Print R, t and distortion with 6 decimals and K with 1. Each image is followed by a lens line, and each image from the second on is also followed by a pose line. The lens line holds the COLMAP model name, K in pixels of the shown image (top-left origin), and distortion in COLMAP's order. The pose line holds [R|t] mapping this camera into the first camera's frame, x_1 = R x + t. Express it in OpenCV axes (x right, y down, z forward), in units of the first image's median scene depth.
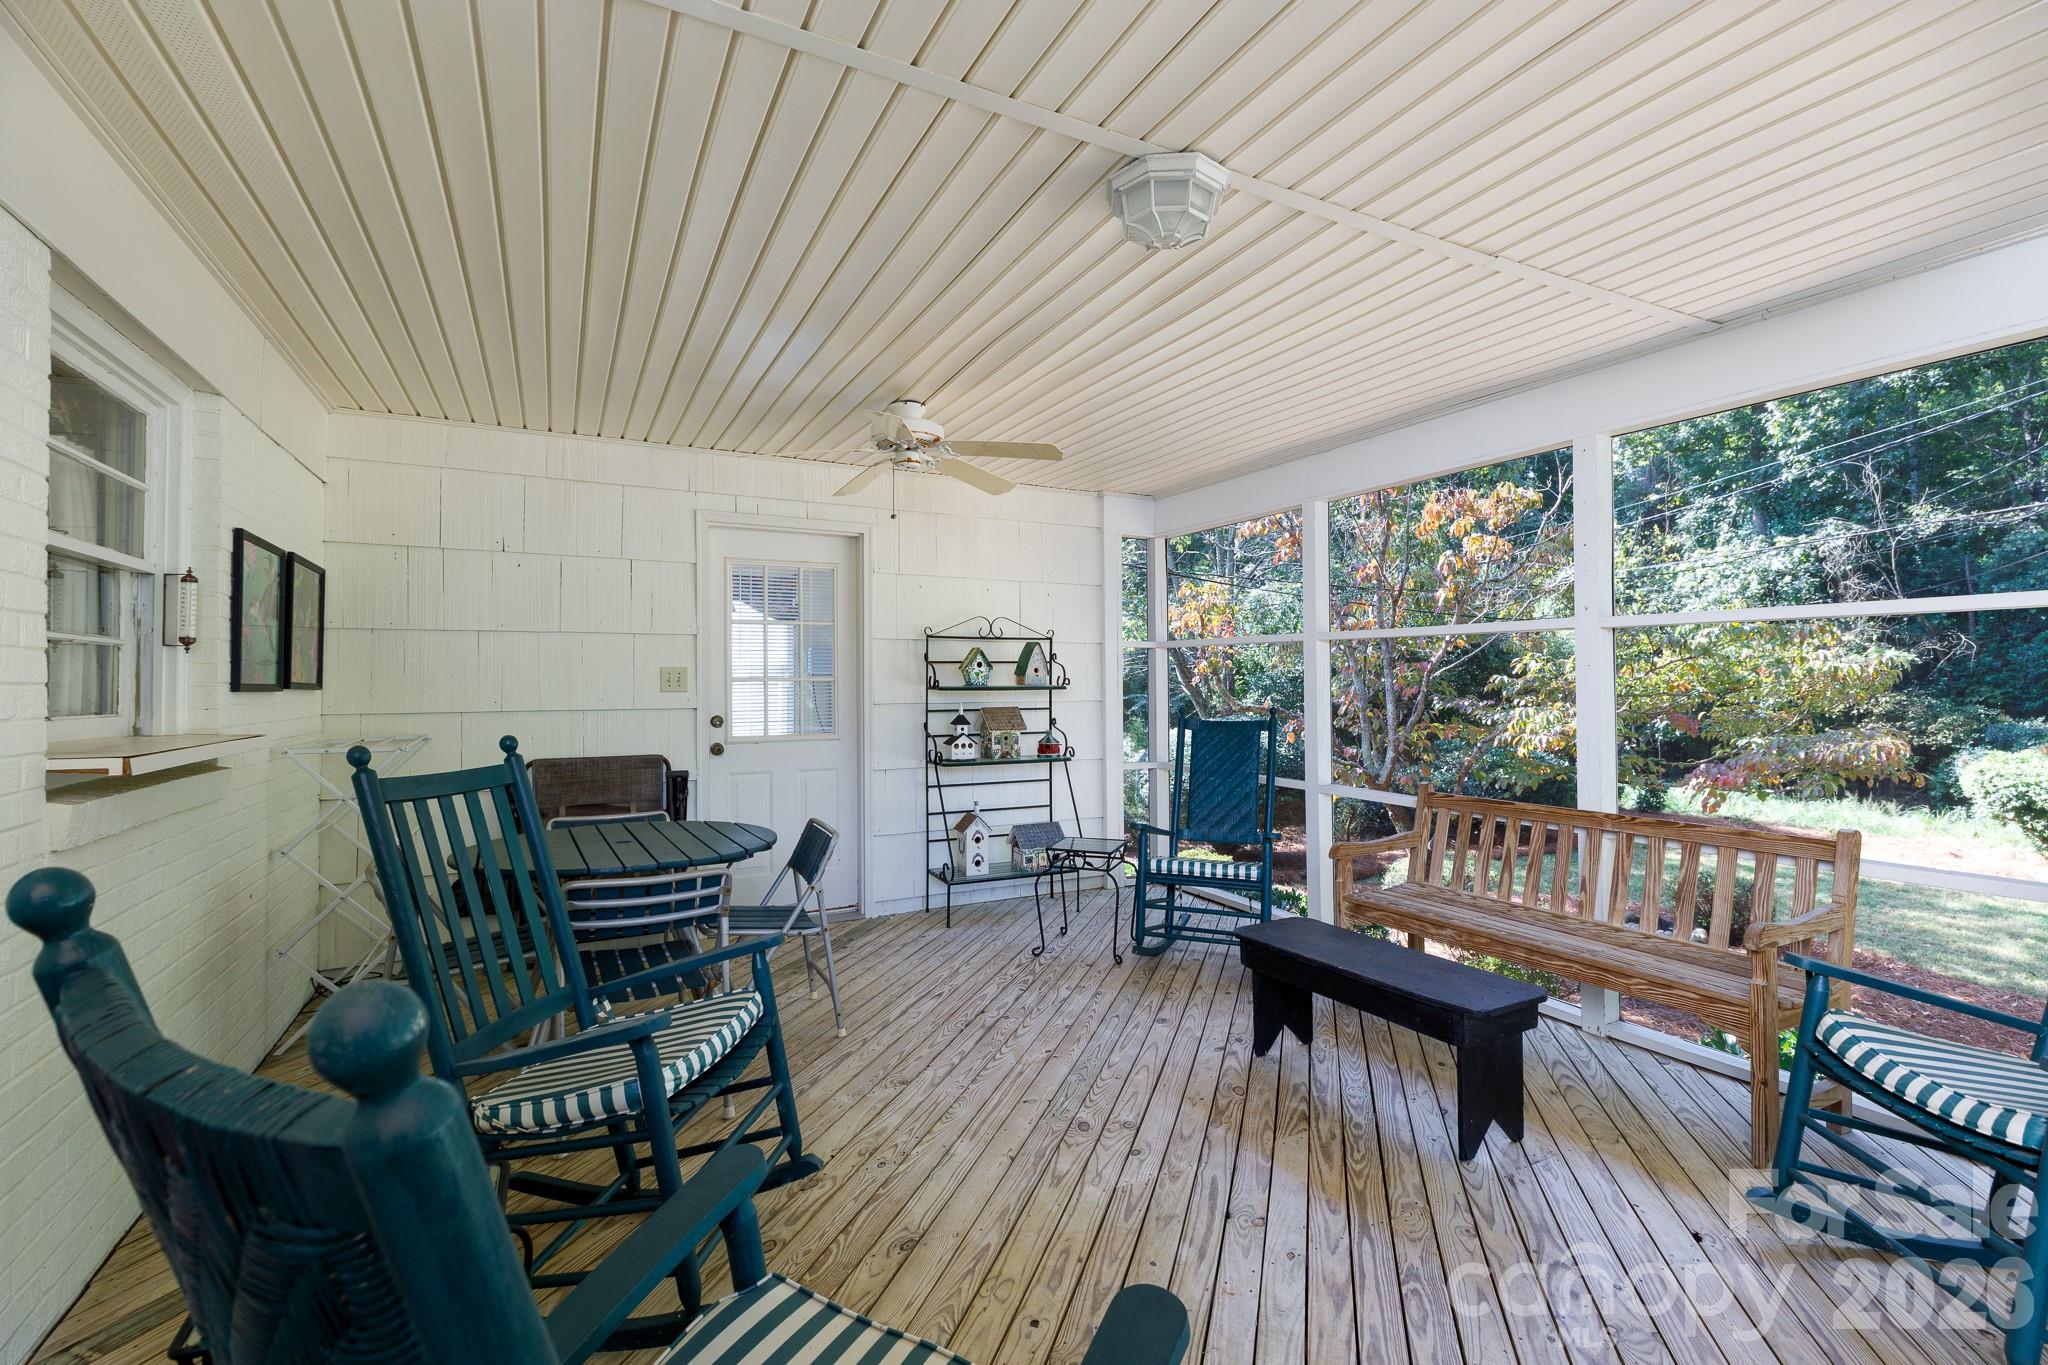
lens RADIAL K [[915.9, 0, 1025.4], [0, 915.9, 672.1], [0, 0, 1]] dist [0.004886, 0.000087]
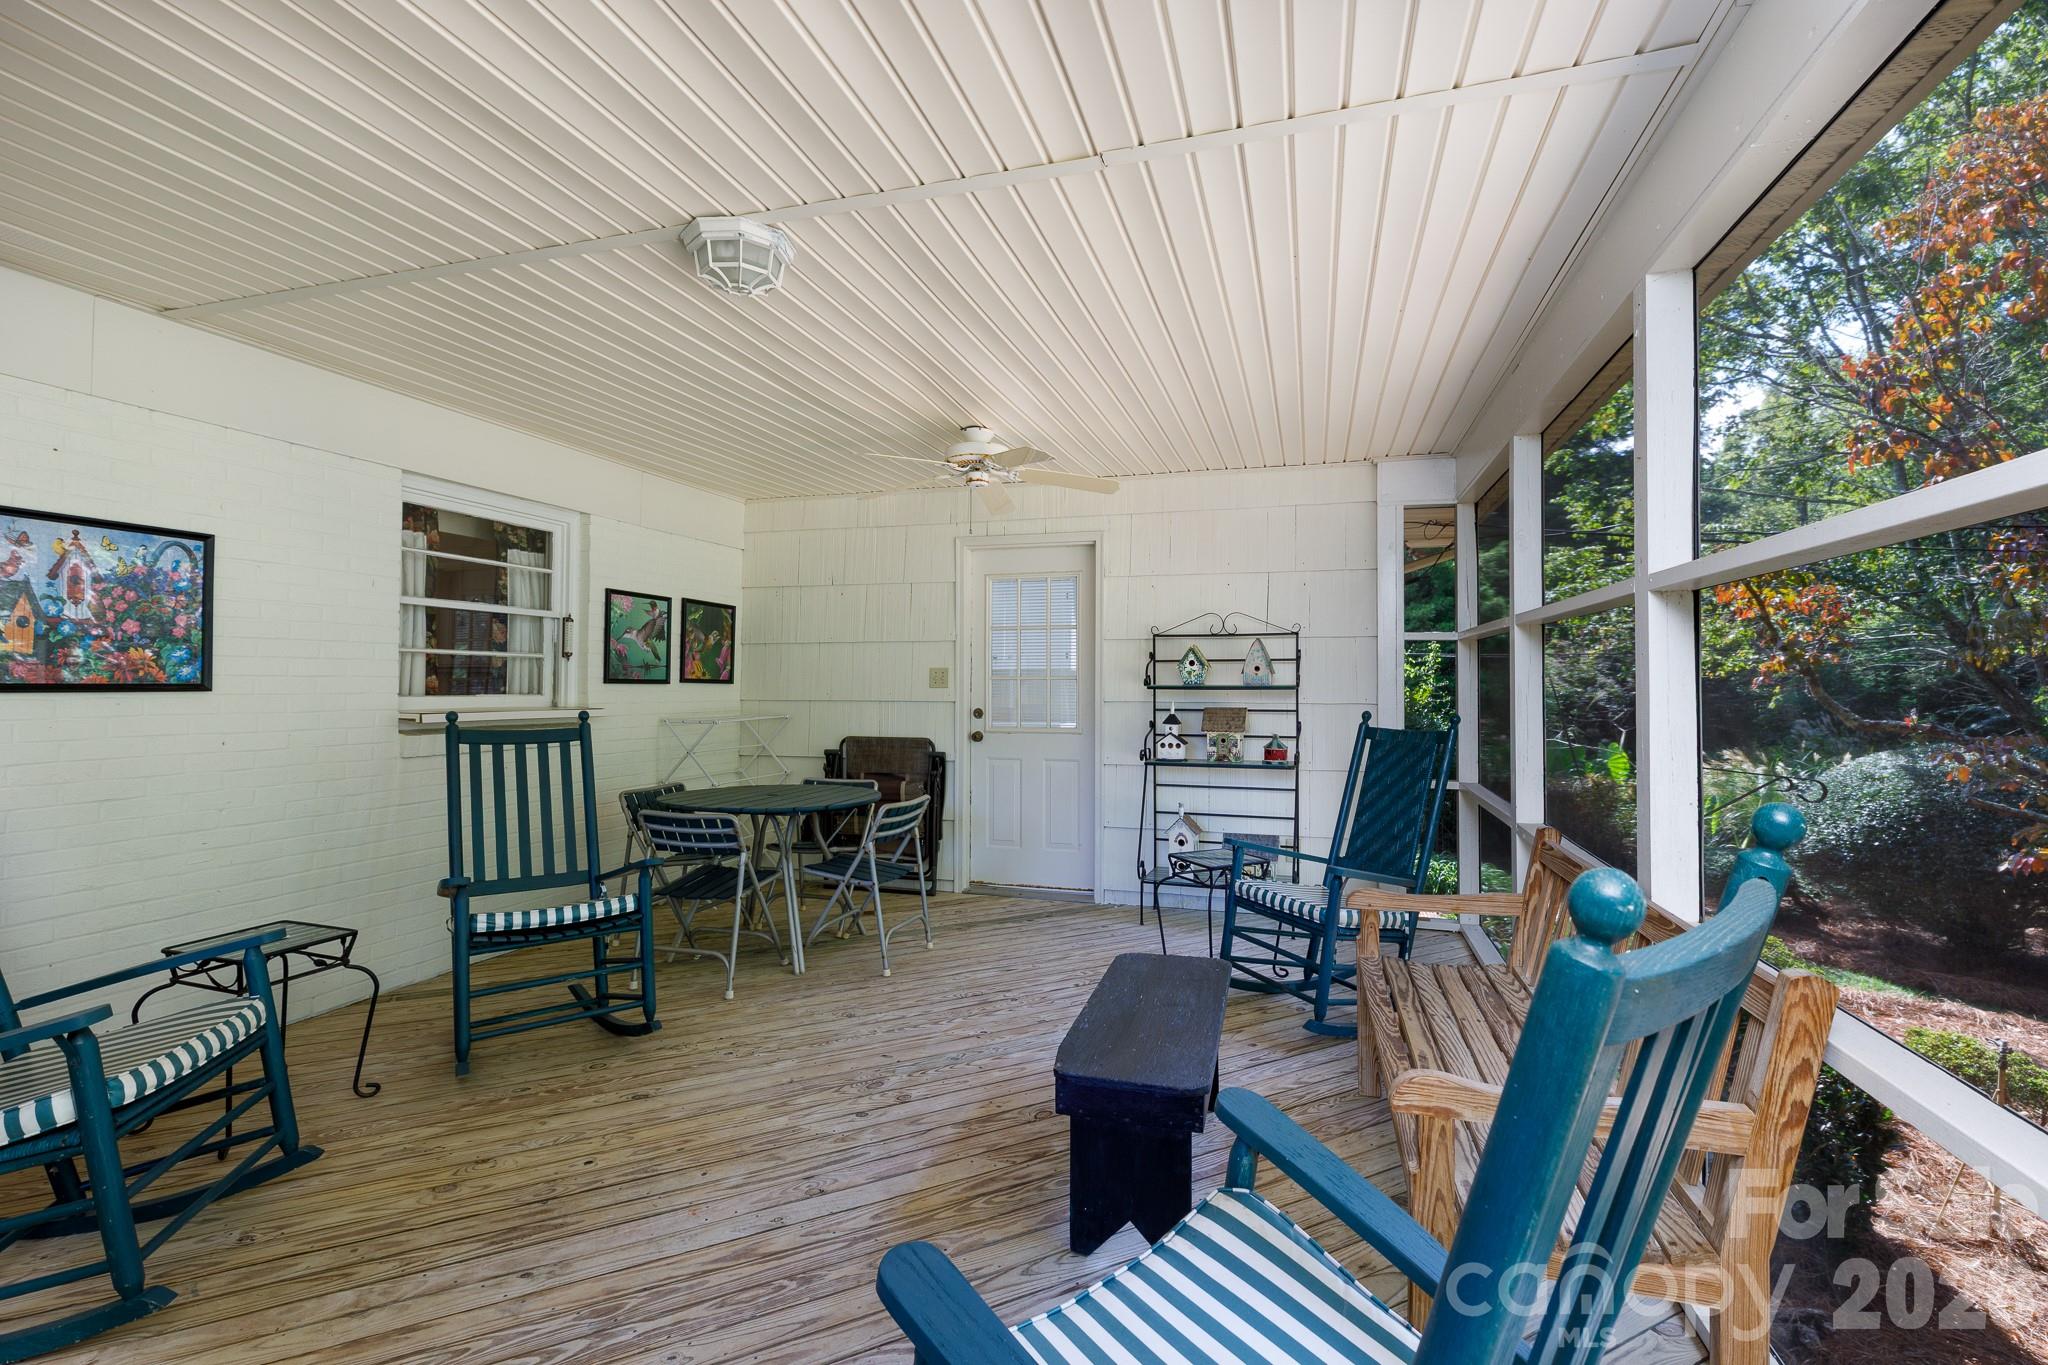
lens RADIAL K [[915.9, 0, 1021.1], [0, 915.9, 684.2], [0, 0, 1]] dist [0.004886, 0.000087]
pose [[0.709543, 0.007295, -0.704625, 0.548404], [0.002213, 0.999918, 0.012581, 0.001482], [0.704659, -0.010485, 0.709469, 0.200908]]
